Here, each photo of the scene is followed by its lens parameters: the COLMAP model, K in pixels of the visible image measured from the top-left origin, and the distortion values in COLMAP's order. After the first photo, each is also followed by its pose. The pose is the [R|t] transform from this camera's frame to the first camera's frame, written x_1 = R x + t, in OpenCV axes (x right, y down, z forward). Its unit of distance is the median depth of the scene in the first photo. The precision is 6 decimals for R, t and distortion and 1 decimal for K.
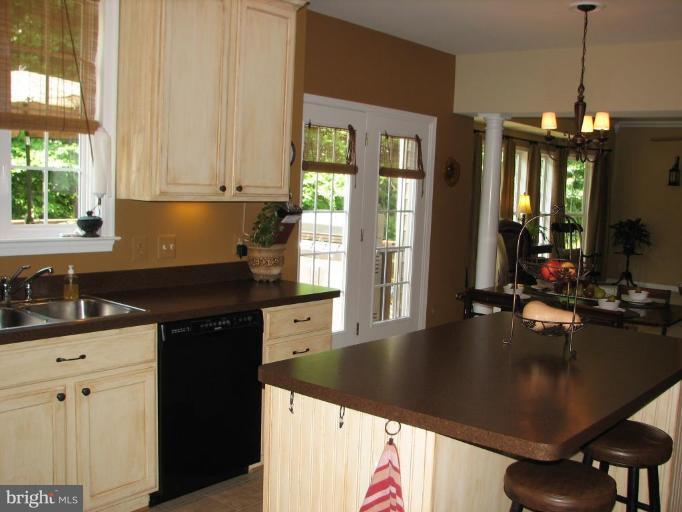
lens RADIAL K [[730.3, 0, 375.8], [0, 730.3, 256.6], [0, 0, 1]] dist [-0.082143, 0.011020]
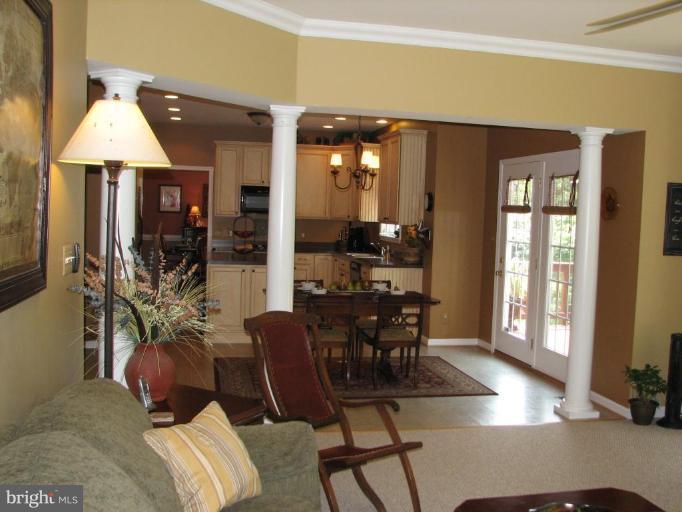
lens RADIAL K [[730.3, 0, 375.8], [0, 730.3, 256.6], [0, 0, 1]] dist [-0.082143, 0.011020]
pose [[-0.603190, -0.018624, -0.797380, 1.814214], [-0.144821, 0.985667, 0.086530, -0.177319], [0.784340, 0.167671, -0.597241, 2.524141]]
